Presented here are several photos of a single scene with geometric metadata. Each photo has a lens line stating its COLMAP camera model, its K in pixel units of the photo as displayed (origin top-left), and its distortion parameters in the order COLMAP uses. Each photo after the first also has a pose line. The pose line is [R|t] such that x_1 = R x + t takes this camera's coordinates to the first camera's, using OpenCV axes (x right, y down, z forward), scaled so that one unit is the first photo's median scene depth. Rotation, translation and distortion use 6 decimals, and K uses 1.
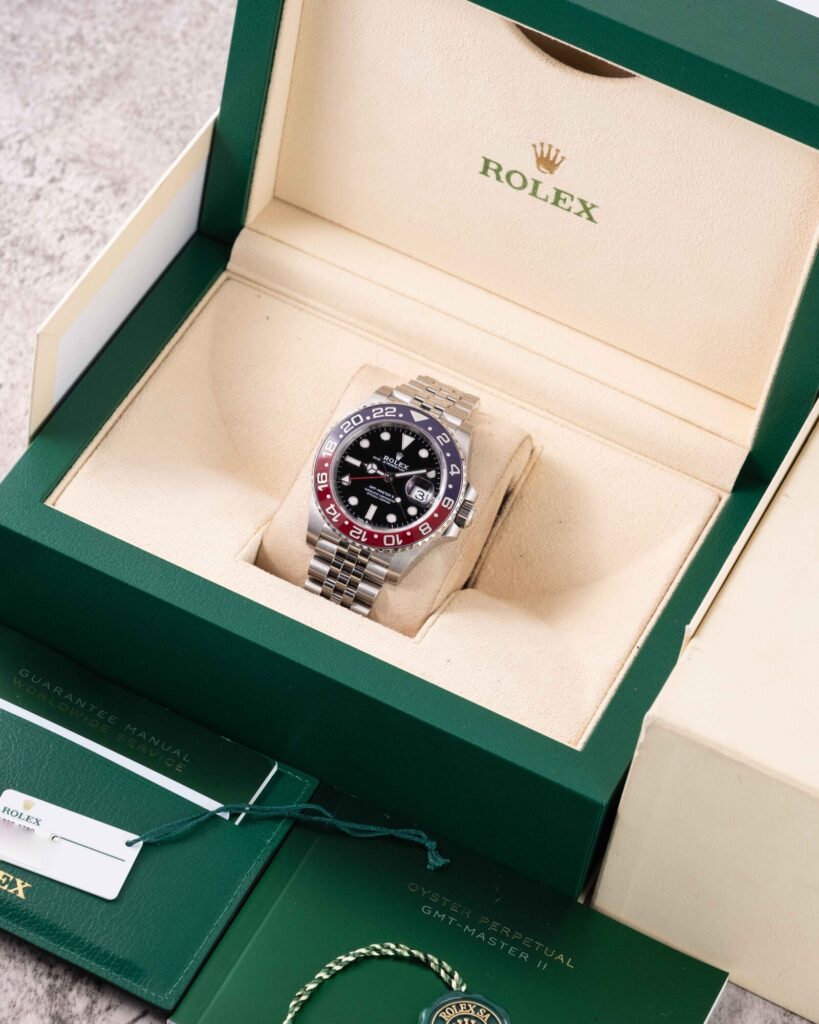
lens RADIAL K [[4418.7, 0, 411.5], [0, 4418.7, 516.7], [0, 0, 1]] dist [0.212715, 0.000000]
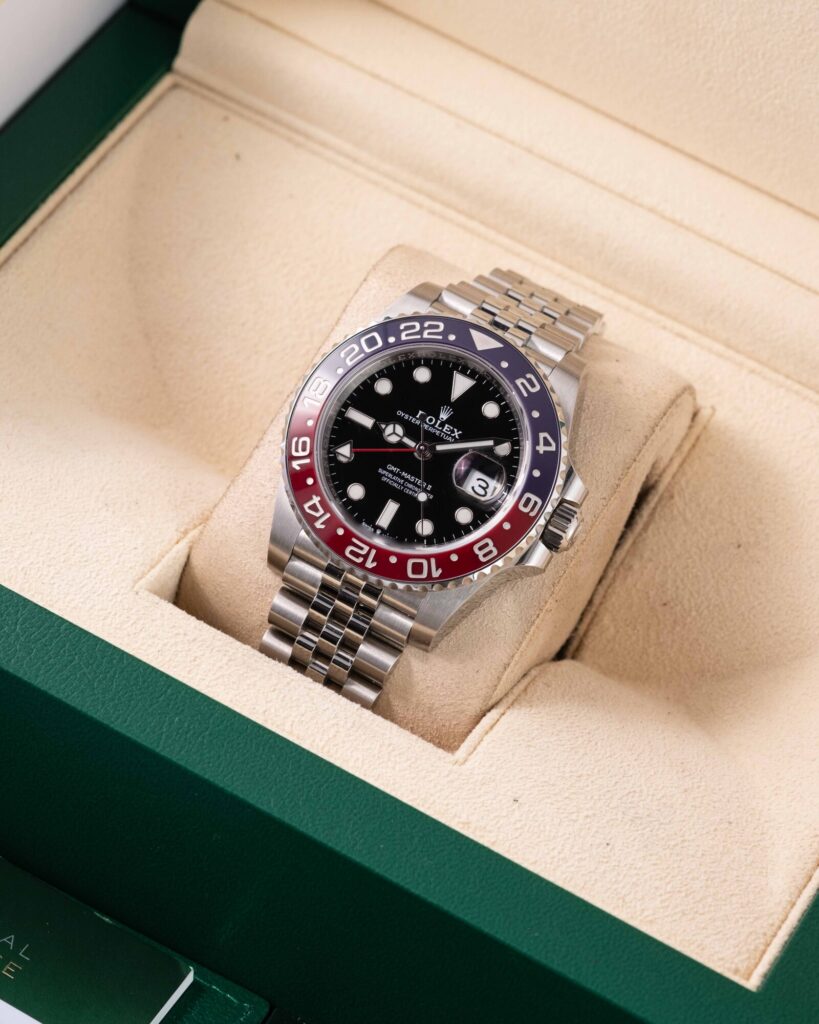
lens RADIAL K [[4418.7, 0, 402.2], [0, 4418.7, 506.9], [0, 0, 1]] dist [0.212715, 0.000000]
pose [[0.997844, 0.047817, -0.044947, 0.016741], [-0.047413, 0.998825, 0.010007, -0.007337], [0.045373, -0.007854, 0.998939, 0.458483]]
